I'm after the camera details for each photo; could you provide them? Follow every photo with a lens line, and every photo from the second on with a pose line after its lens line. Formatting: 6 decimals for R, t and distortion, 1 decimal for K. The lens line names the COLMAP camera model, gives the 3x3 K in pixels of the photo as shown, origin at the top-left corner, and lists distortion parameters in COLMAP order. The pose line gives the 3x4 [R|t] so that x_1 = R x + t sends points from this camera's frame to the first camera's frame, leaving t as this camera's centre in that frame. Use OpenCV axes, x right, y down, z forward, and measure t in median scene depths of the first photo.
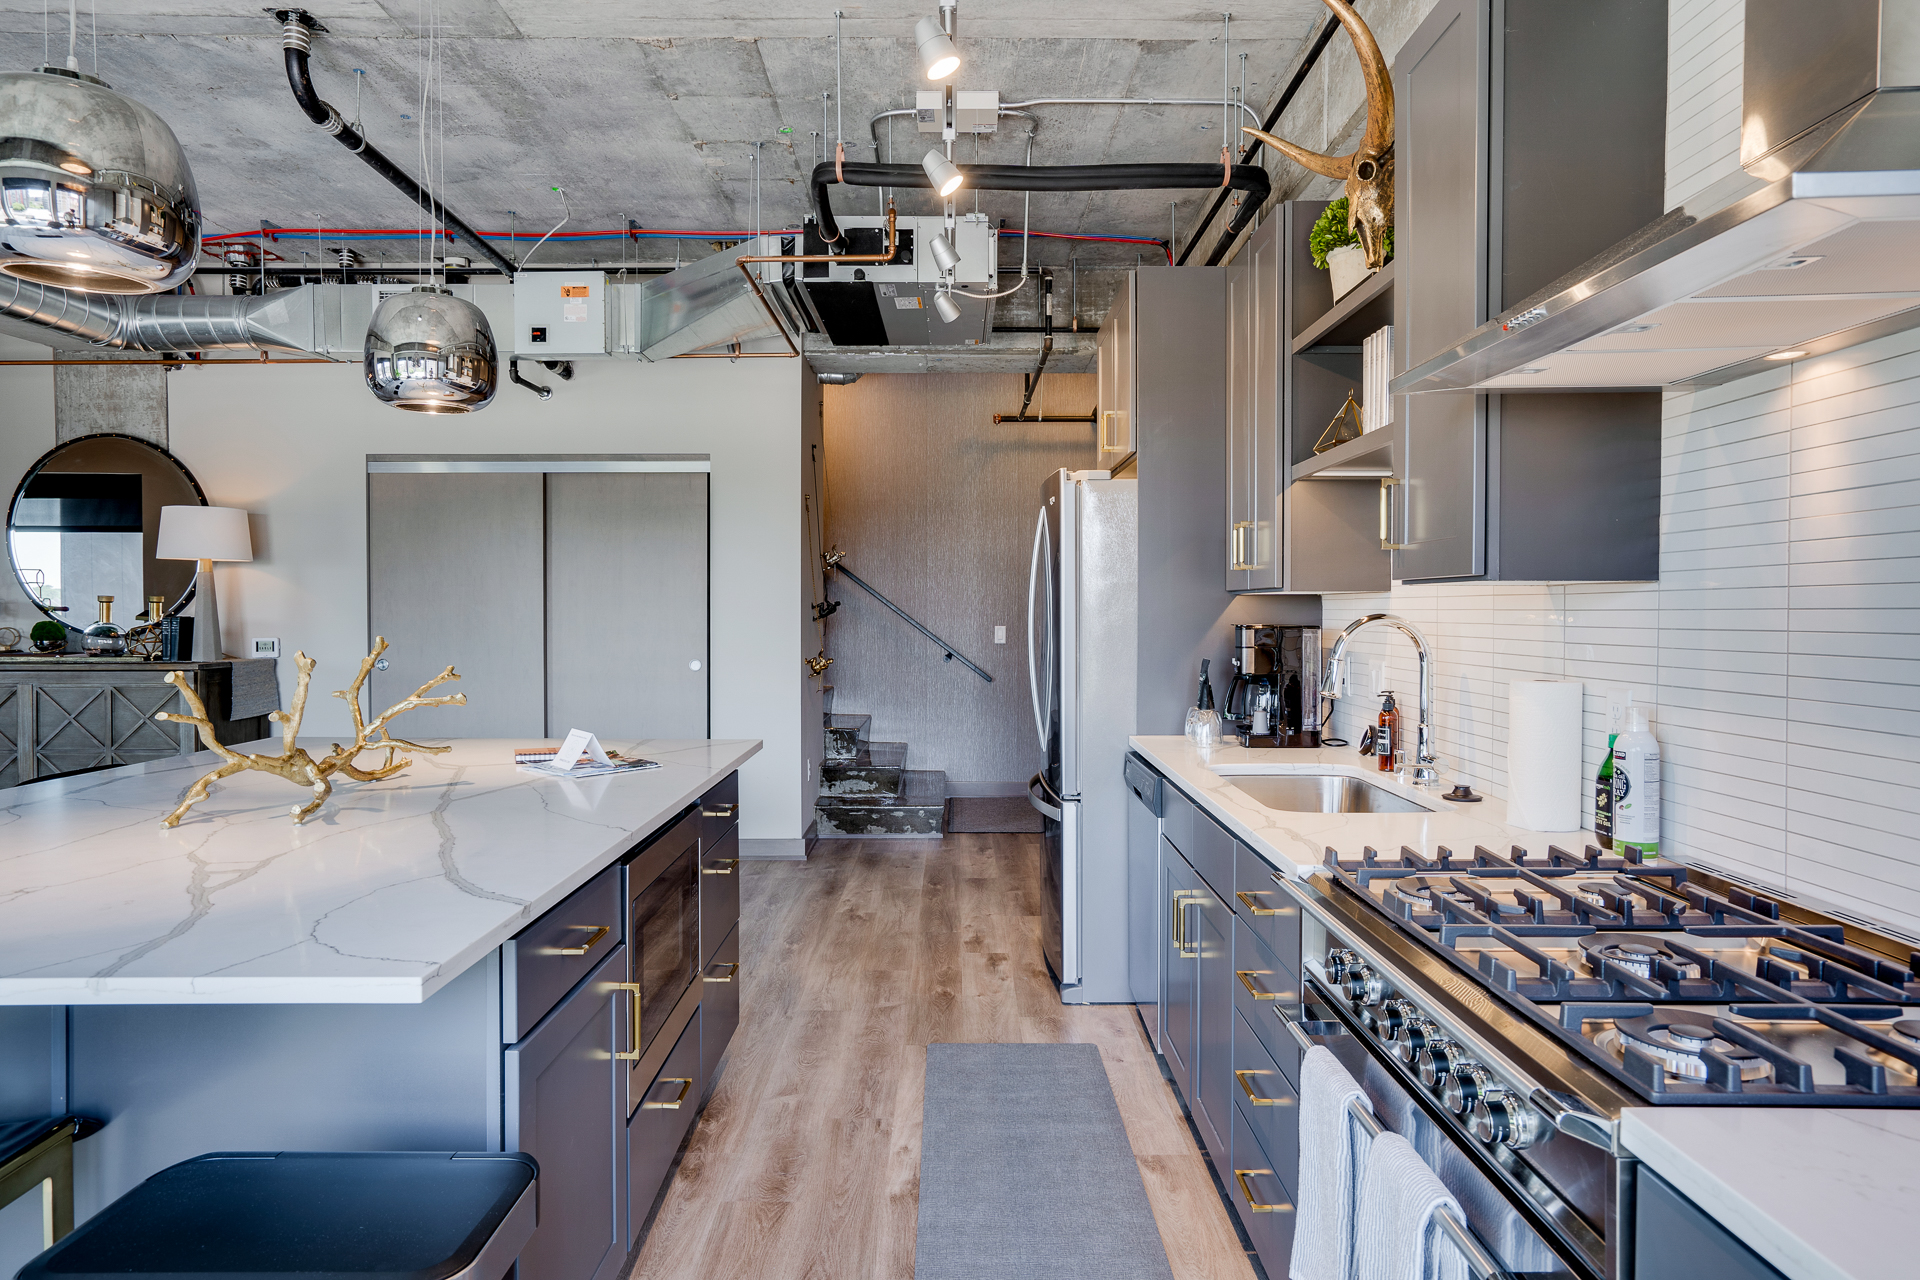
lens RADIAL K [[1167.3, 0, 960.0], [0, 1167.3, 640.0], [0, 0, 1]] dist [-0.005876, 0.000641]
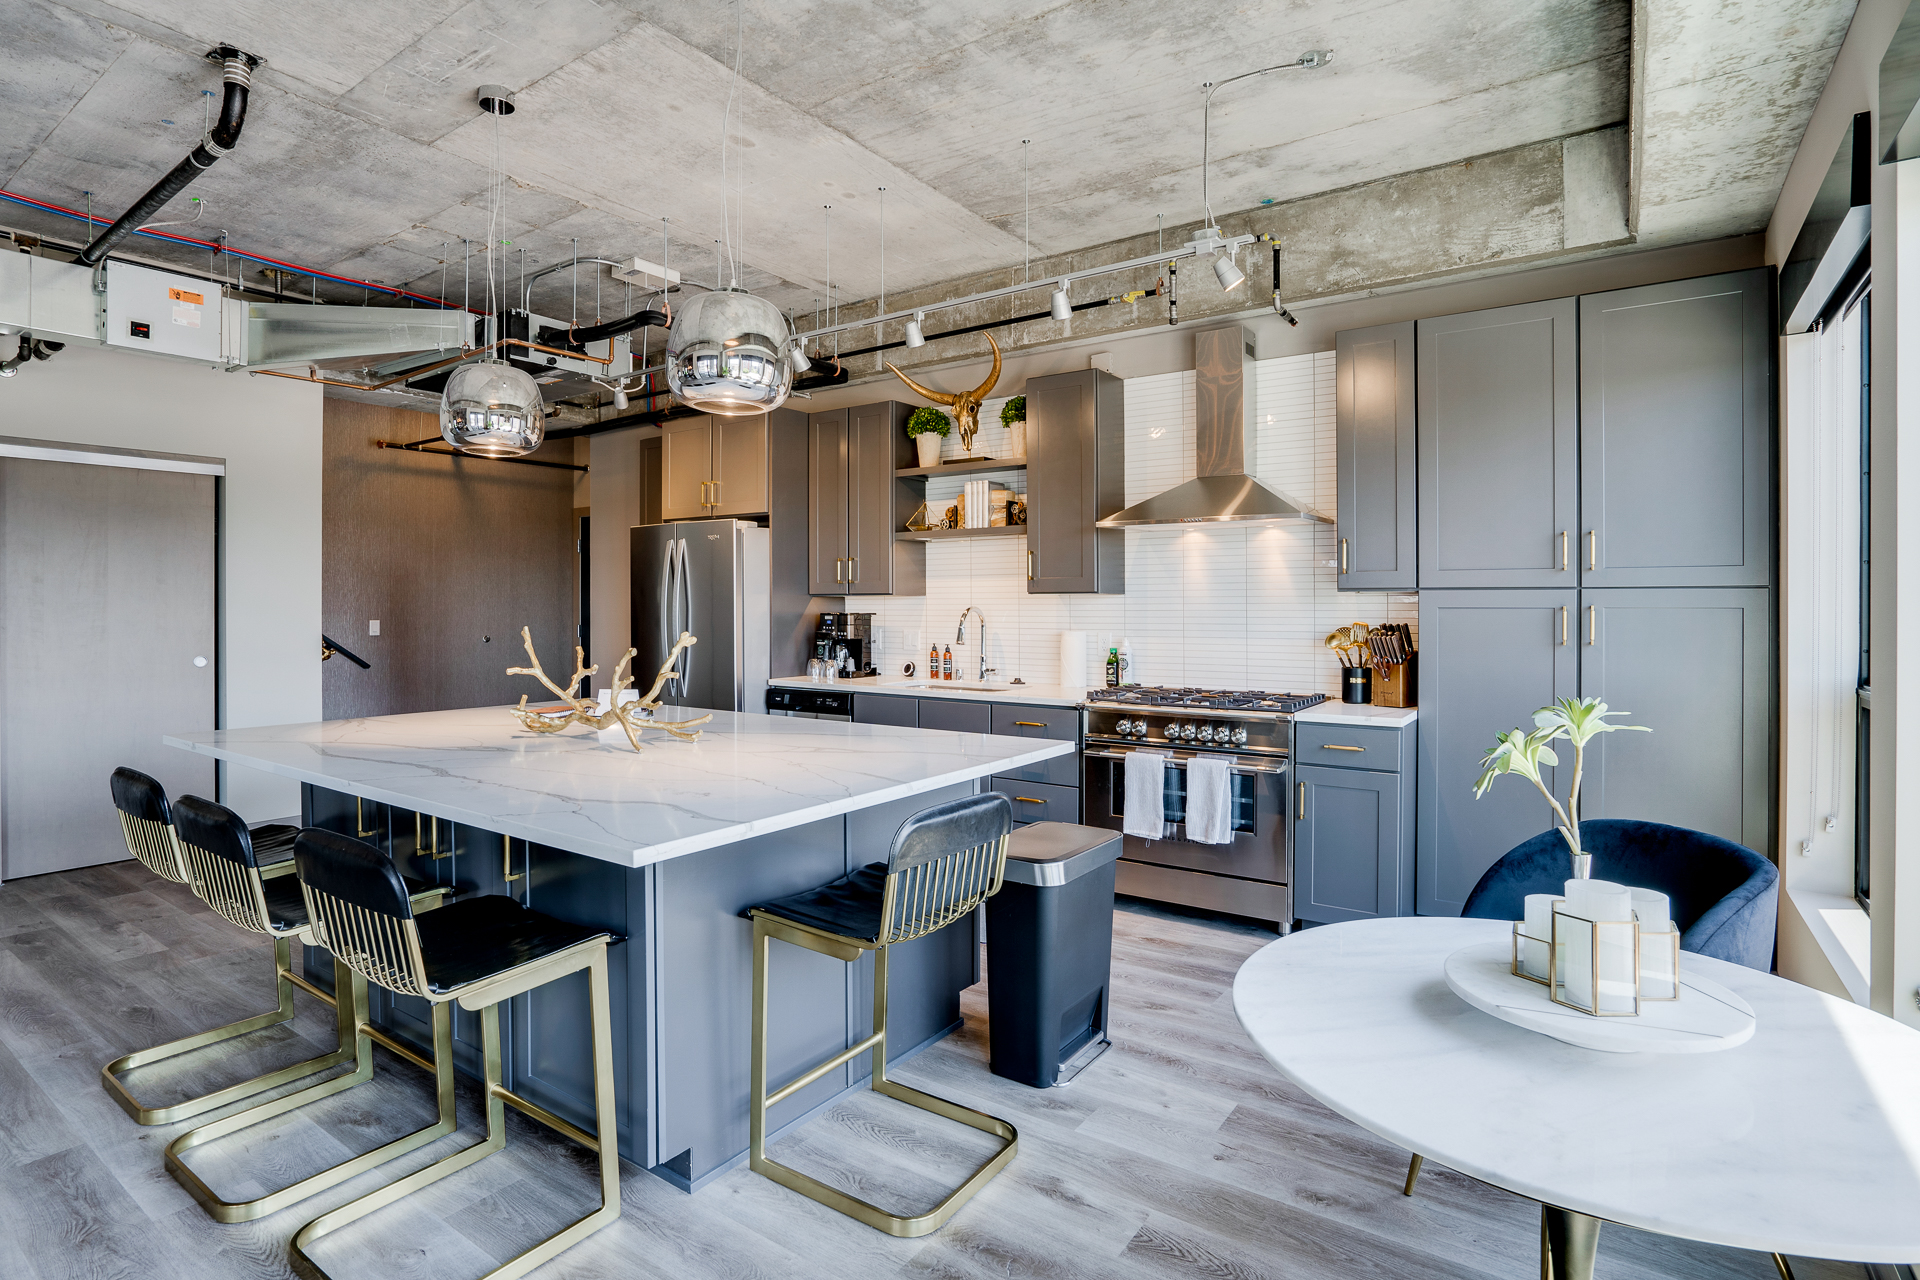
lens RADIAL K [[962.5, 0, 944.6], [0, 962.5, 608.0], [0, 0, 1]] dist [-0.042839, 0.022980]
pose [[0.583340, -0.004117, 0.812217, -0.909477], [0.024234, 0.999630, -0.012338, 0.001526], [-0.811866, 0.026880, 0.583224, -0.025323]]
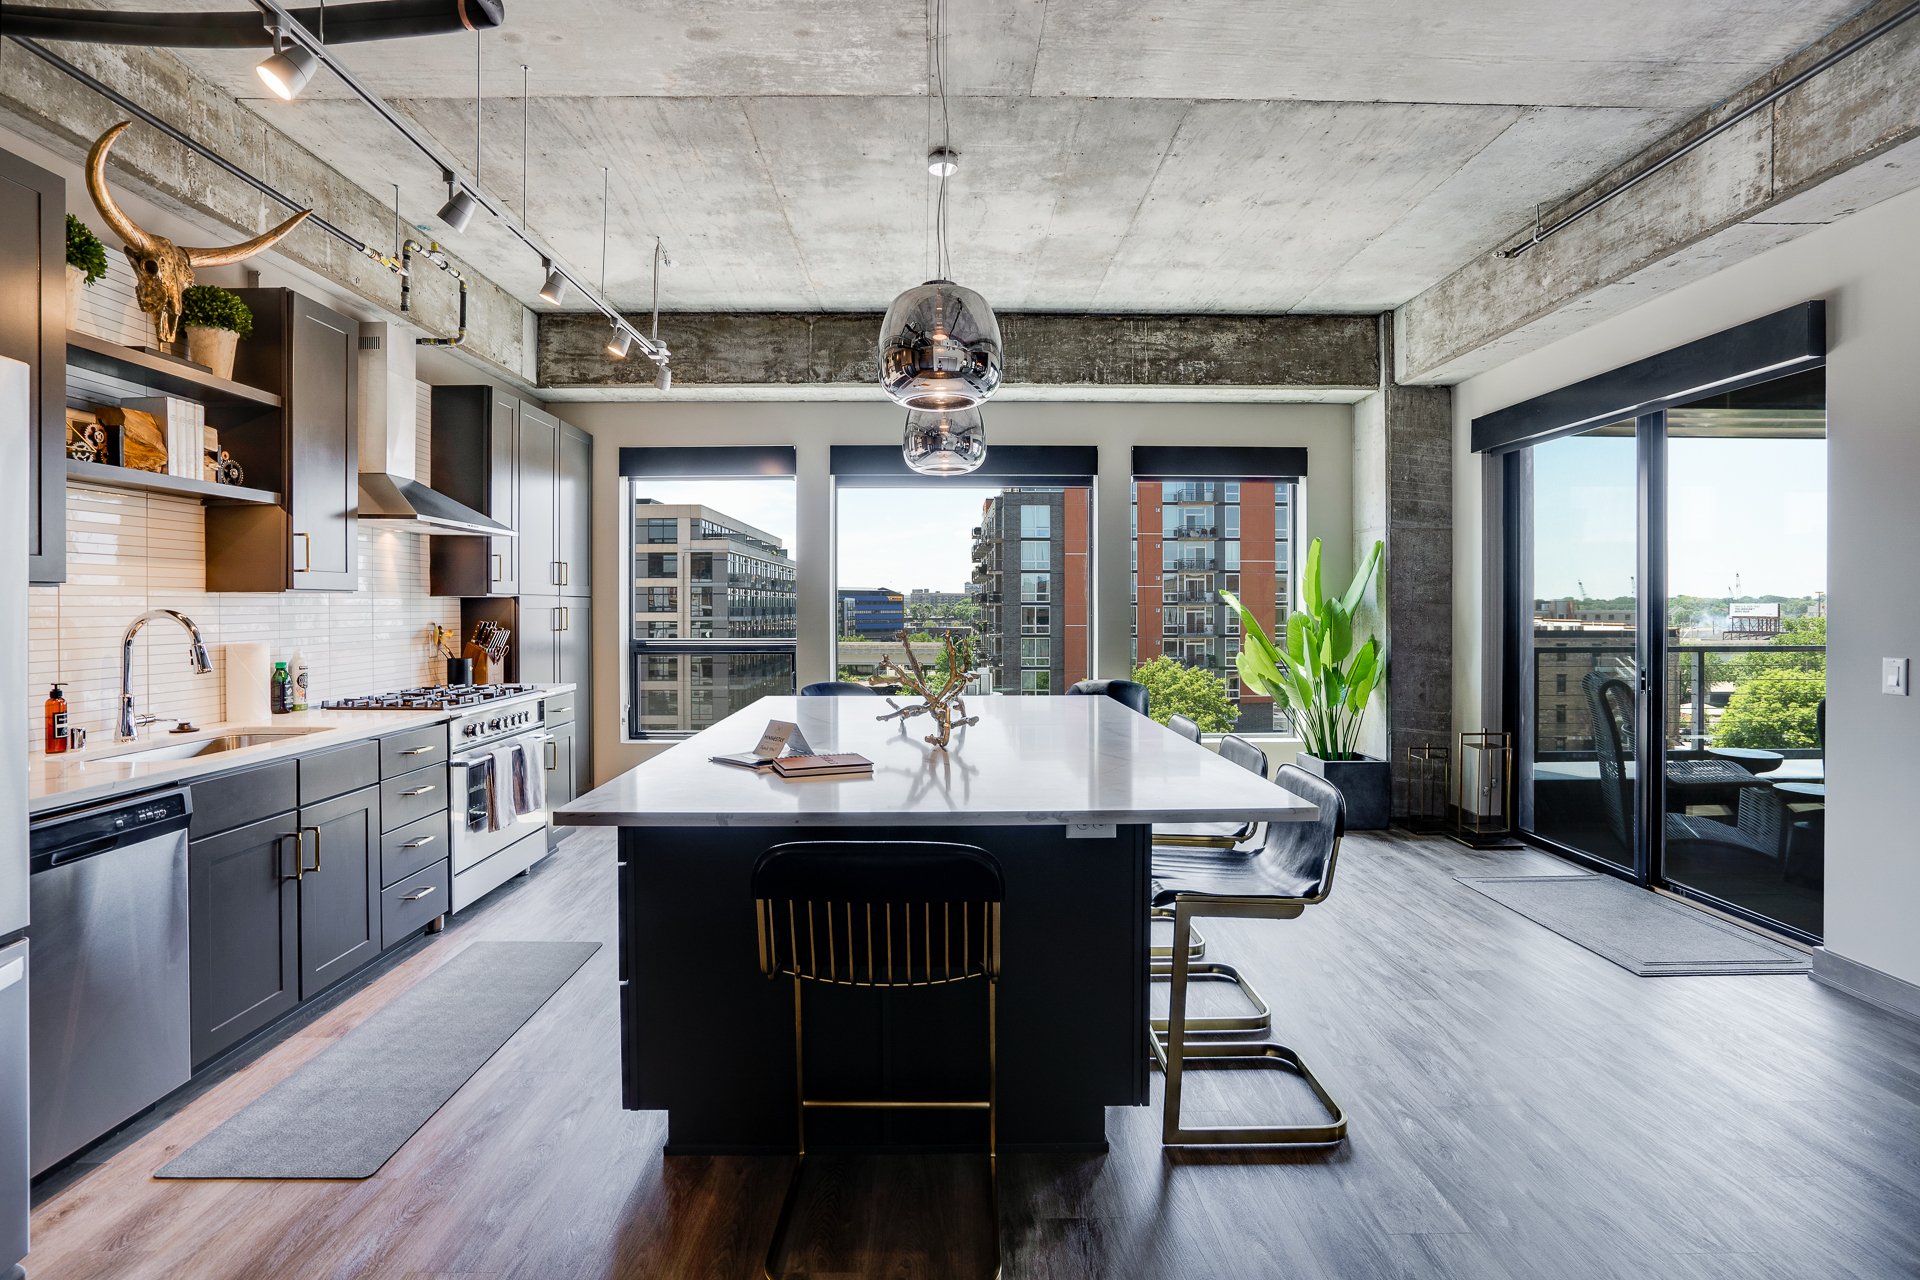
lens RADIAL K [[962.5, 0, 944.6], [0, 962.5, 608.0], [0, 0, 1]] dist [-0.042839, 0.022980]
pose [[-0.999995, -0.001573, -0.002619, -0.396631], [-0.001652, 0.999535, 0.030442, -0.044682], [0.002570, 0.030446, -0.999533, 1.584347]]
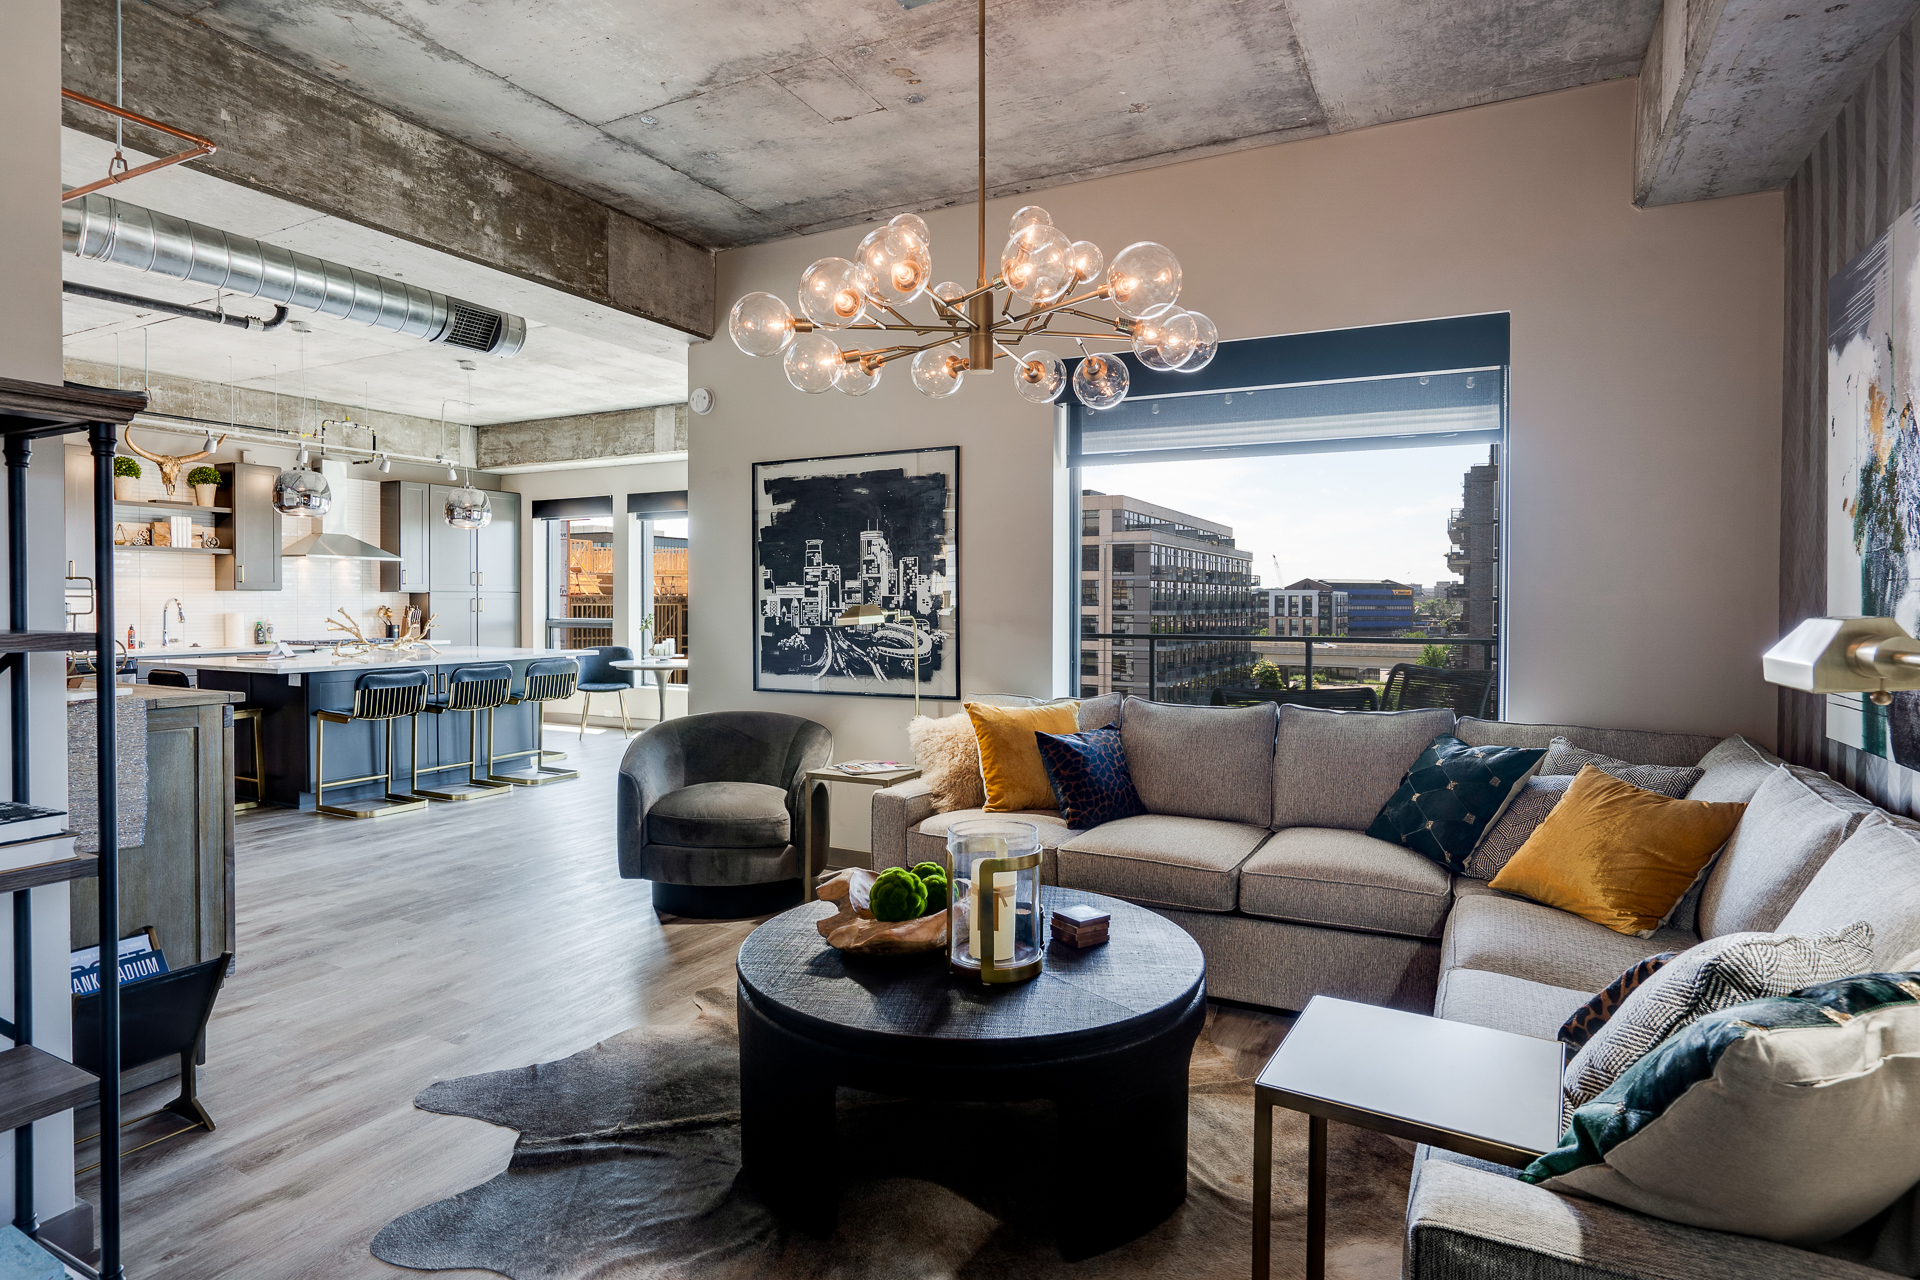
lens RADIAL K [[1071.3, 0, 957.7], [0, 1071.3, 612.6], [0, 0, 1]] dist [-0.035204, 0.036189]
pose [[-0.872879, -0.009223, 0.487850, -2.435530], [0.010567, 0.999230, 0.037797, -0.057343], [-0.487823, 0.038147, -0.872109, 1.992394]]
